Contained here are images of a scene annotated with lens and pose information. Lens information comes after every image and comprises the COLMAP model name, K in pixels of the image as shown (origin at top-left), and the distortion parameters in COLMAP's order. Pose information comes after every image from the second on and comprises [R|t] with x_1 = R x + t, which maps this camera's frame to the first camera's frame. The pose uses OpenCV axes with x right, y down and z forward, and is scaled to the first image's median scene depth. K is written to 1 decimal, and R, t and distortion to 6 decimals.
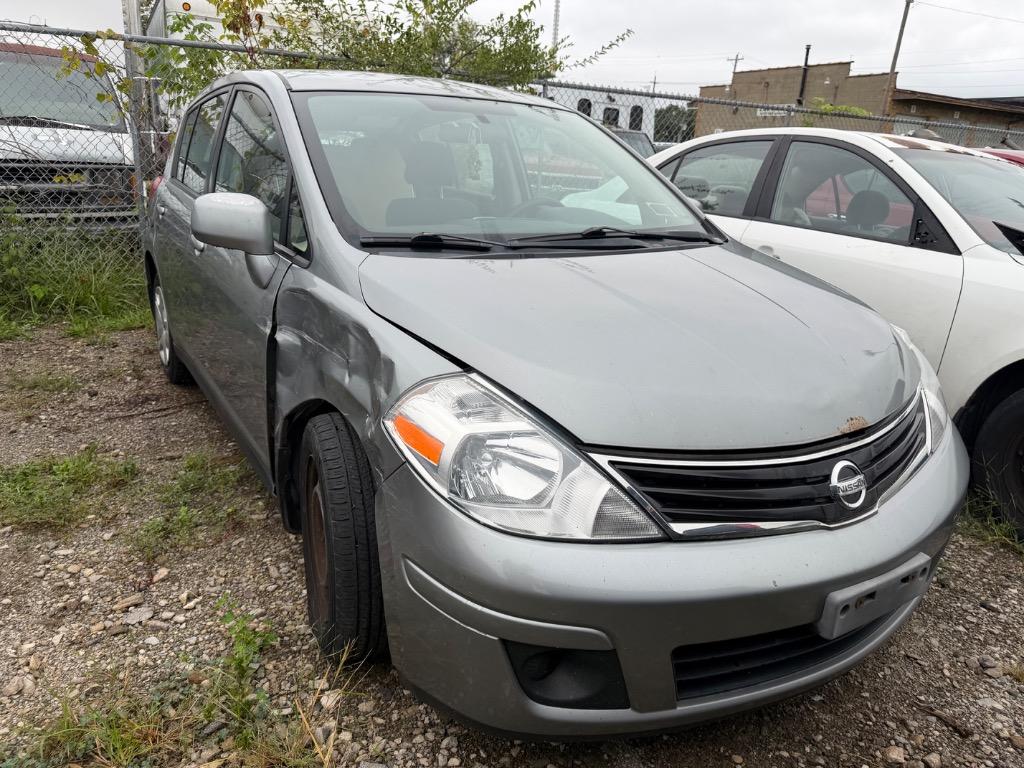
lens RADIAL K [[733.8, 0, 512.0], [0, 733.8, 384.0], [0, 0, 1]] dist [-0.007482, 0.001835]
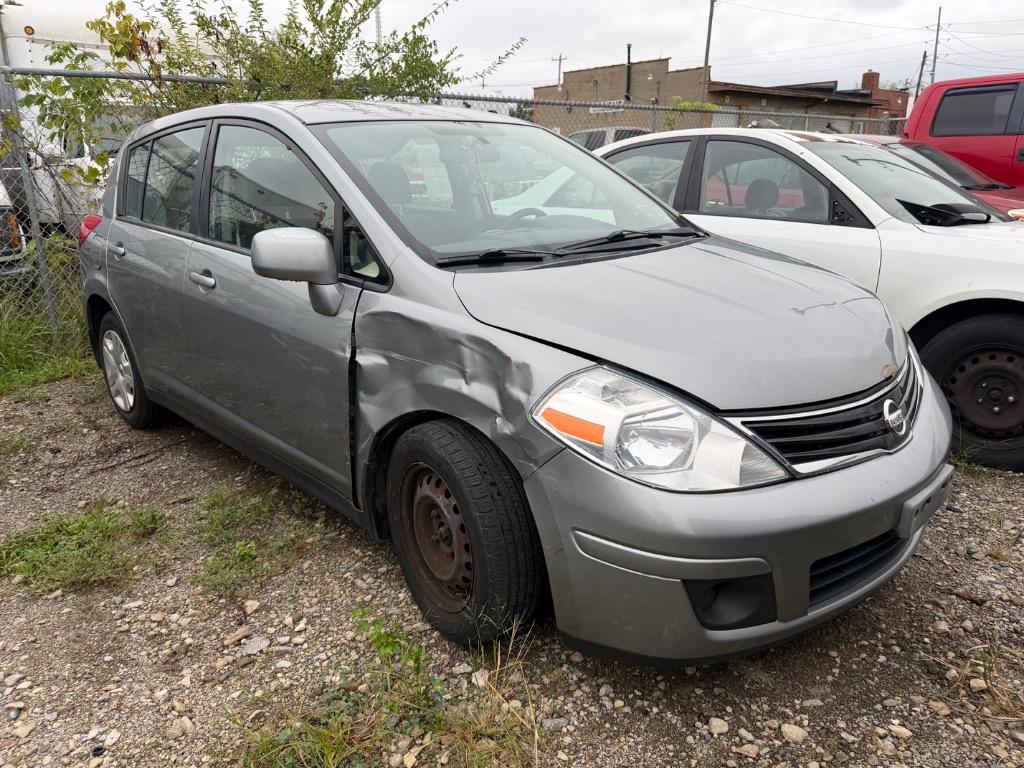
lens RADIAL K [[733.7, 0, 511.3], [0, 733.7, 390.0], [0, 0, 1]] dist [0.002255, -0.008735]
pose [[0.972574, -0.125693, 0.195705, -0.306250], [0.125167, 0.992021, 0.015104, -0.008524], [-0.196042, 0.009806, 0.980546, -0.077638]]
